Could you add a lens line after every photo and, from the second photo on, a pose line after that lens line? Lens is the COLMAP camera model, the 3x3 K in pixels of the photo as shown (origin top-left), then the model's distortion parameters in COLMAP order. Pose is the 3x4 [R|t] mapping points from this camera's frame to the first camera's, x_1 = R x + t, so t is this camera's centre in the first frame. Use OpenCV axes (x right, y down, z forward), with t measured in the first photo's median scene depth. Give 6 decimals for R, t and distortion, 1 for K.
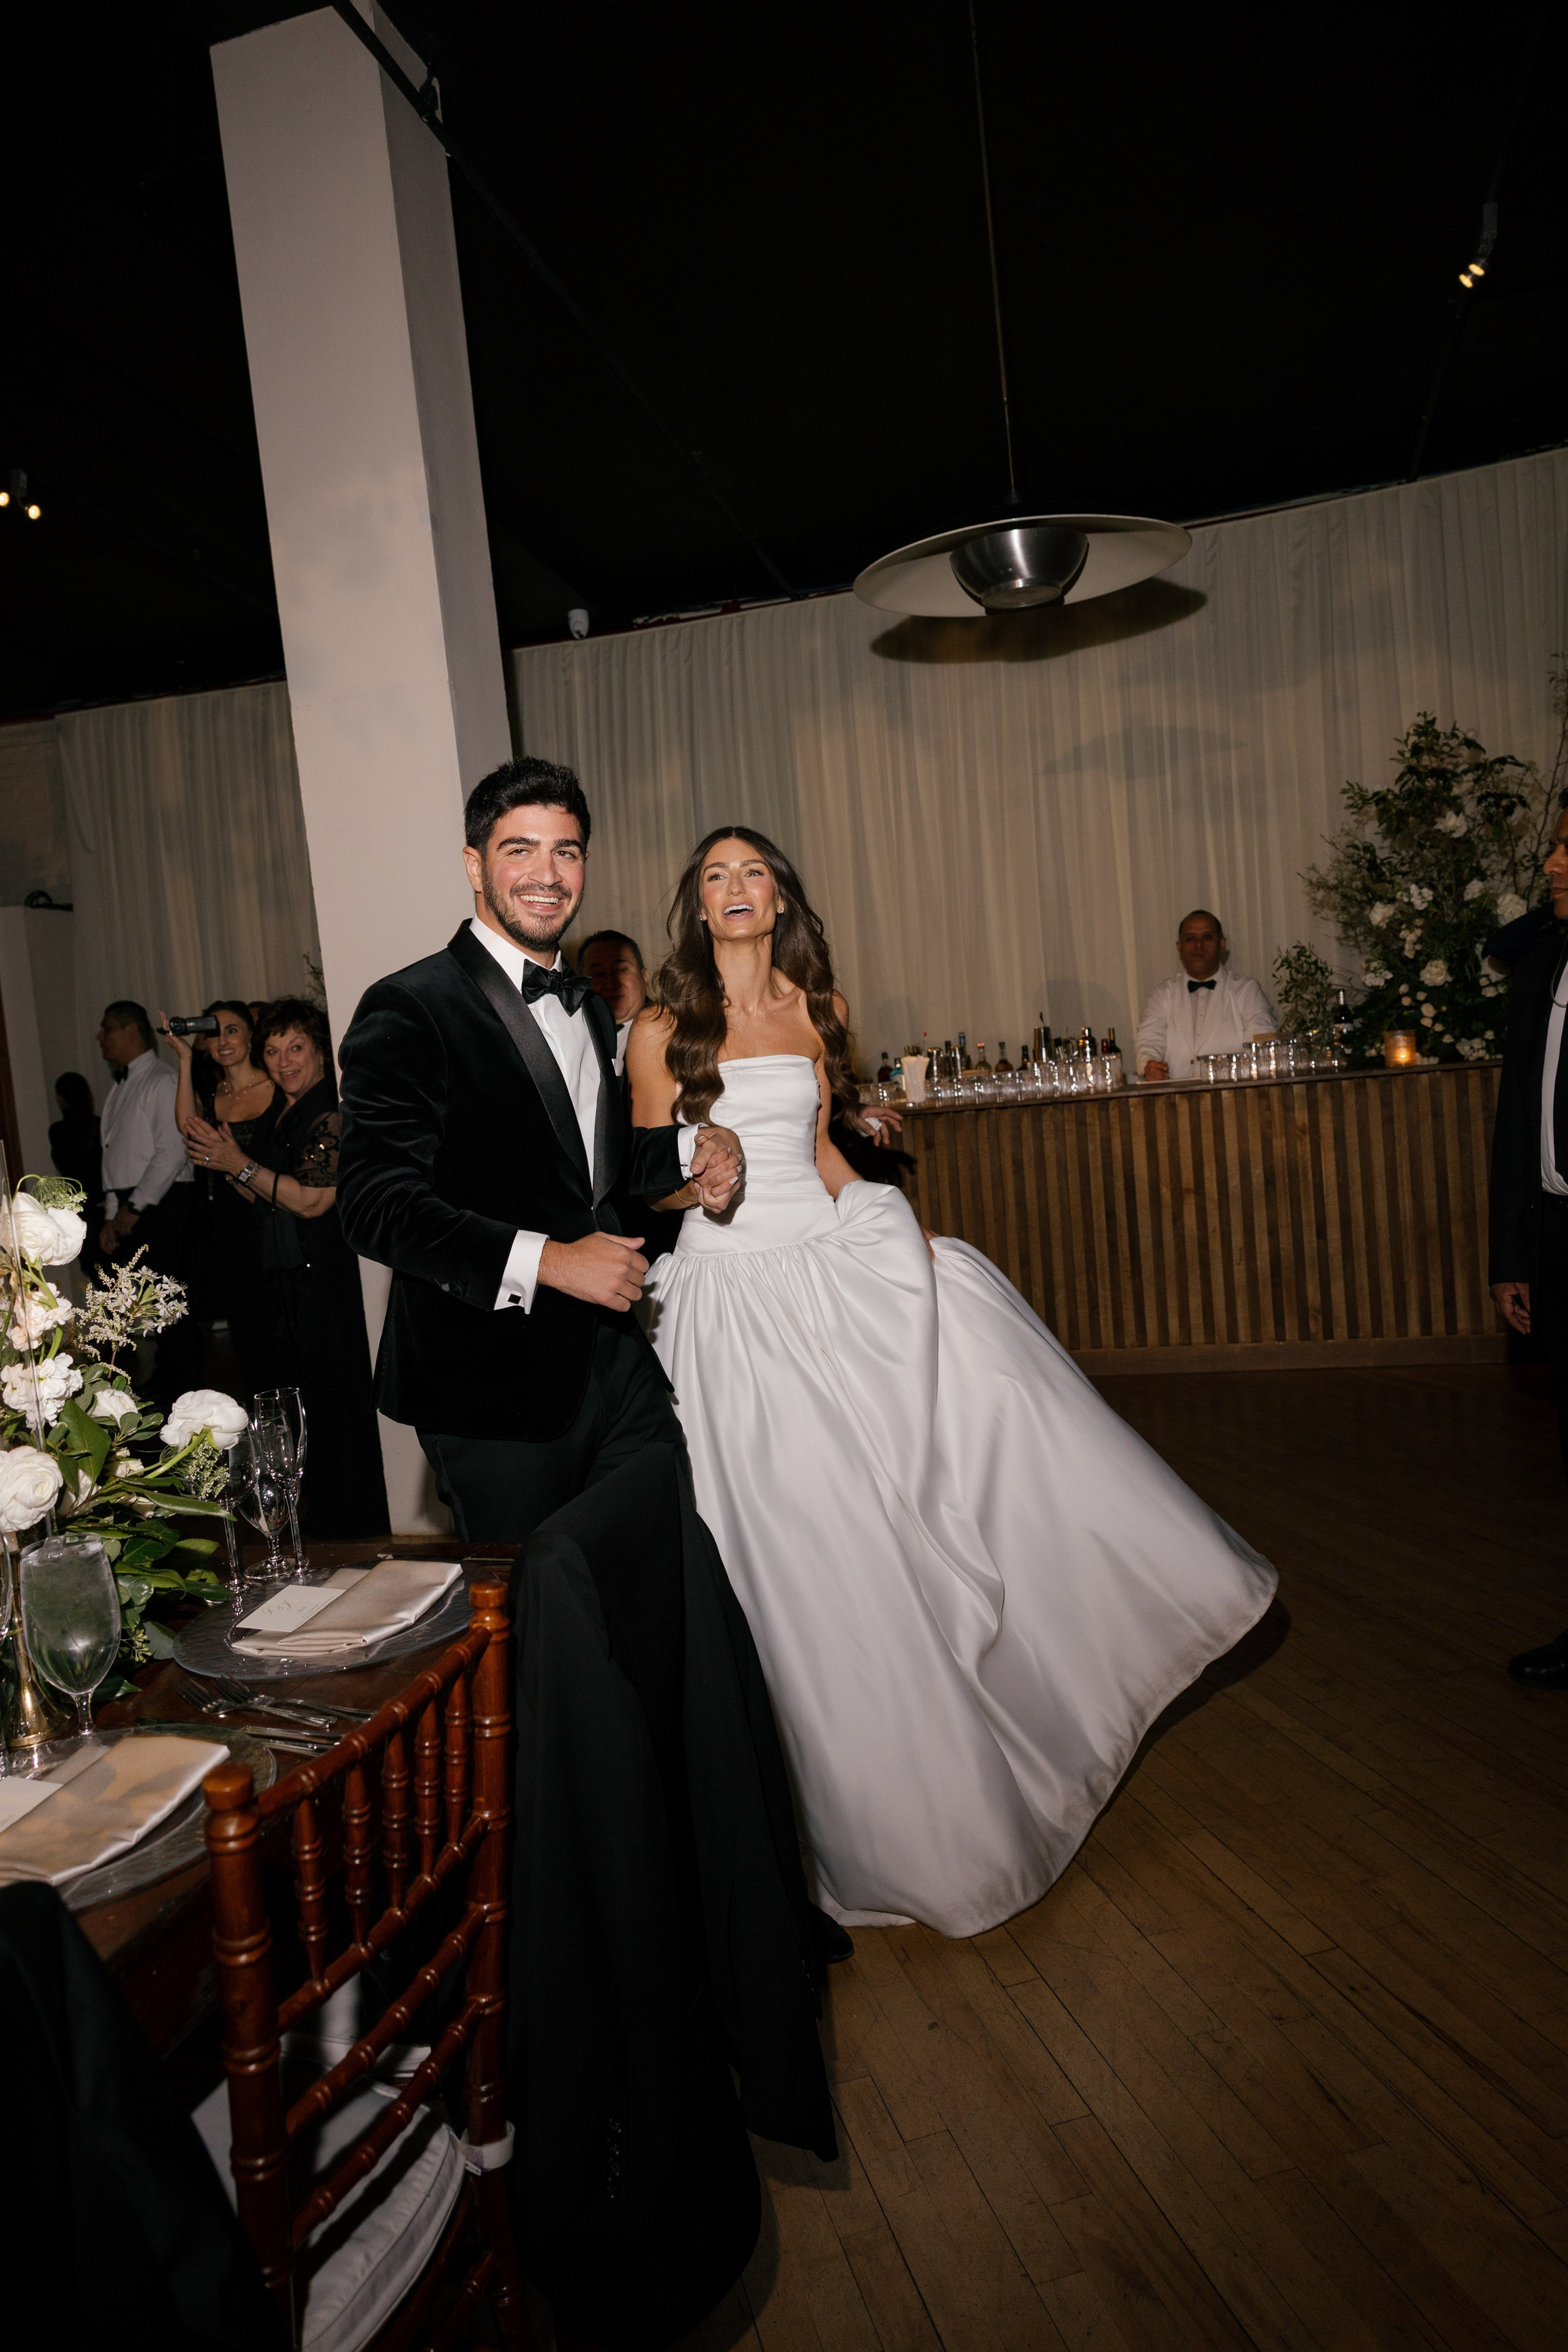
lens RADIAL K [[1611.9, 0, 785.7], [0, 1611.9, 1150.9], [0, 0, 1]] dist [0.008050, 0.000096]
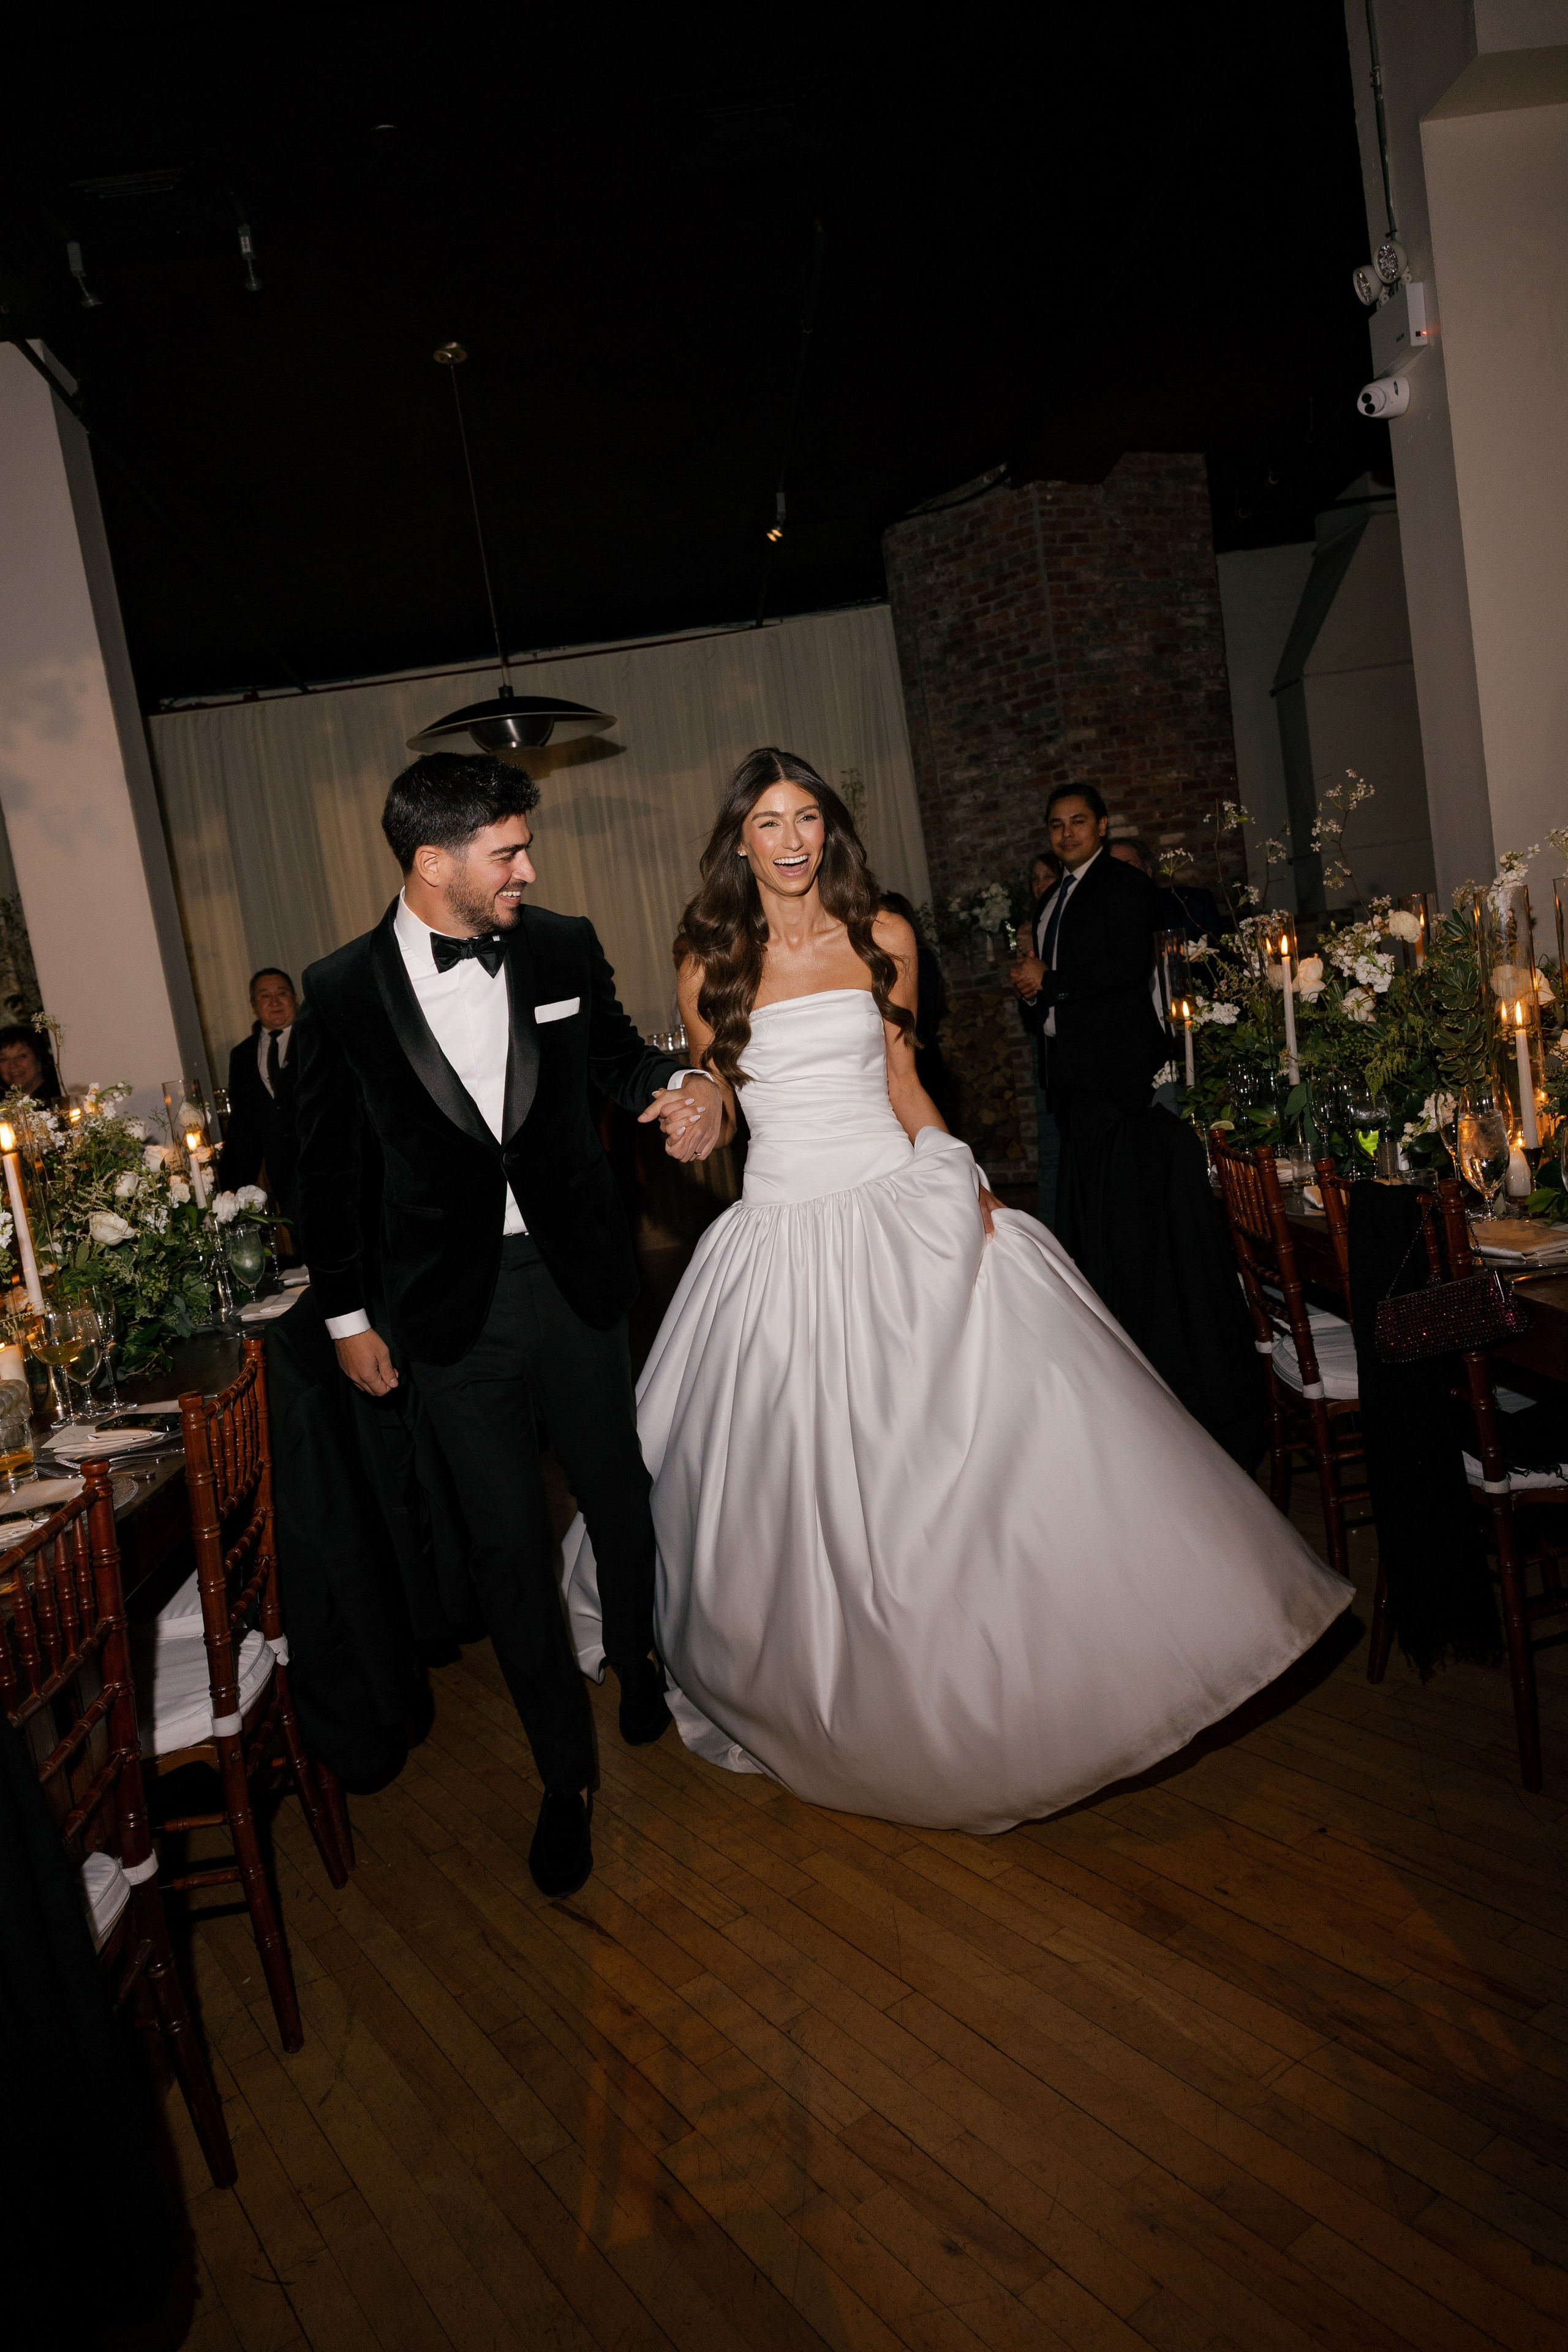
lens RADIAL K [[1620.9, 0, 799.1], [0, 1620.9, 1176.0], [0, 0, 1]] dist [0.018526, 0.003418]
pose [[0.939995, -0.080345, 0.331593, -0.116487], [0.075362, 0.996766, 0.027884, 0.038894], [-0.332761, -0.001221, 0.943010, -0.452008]]
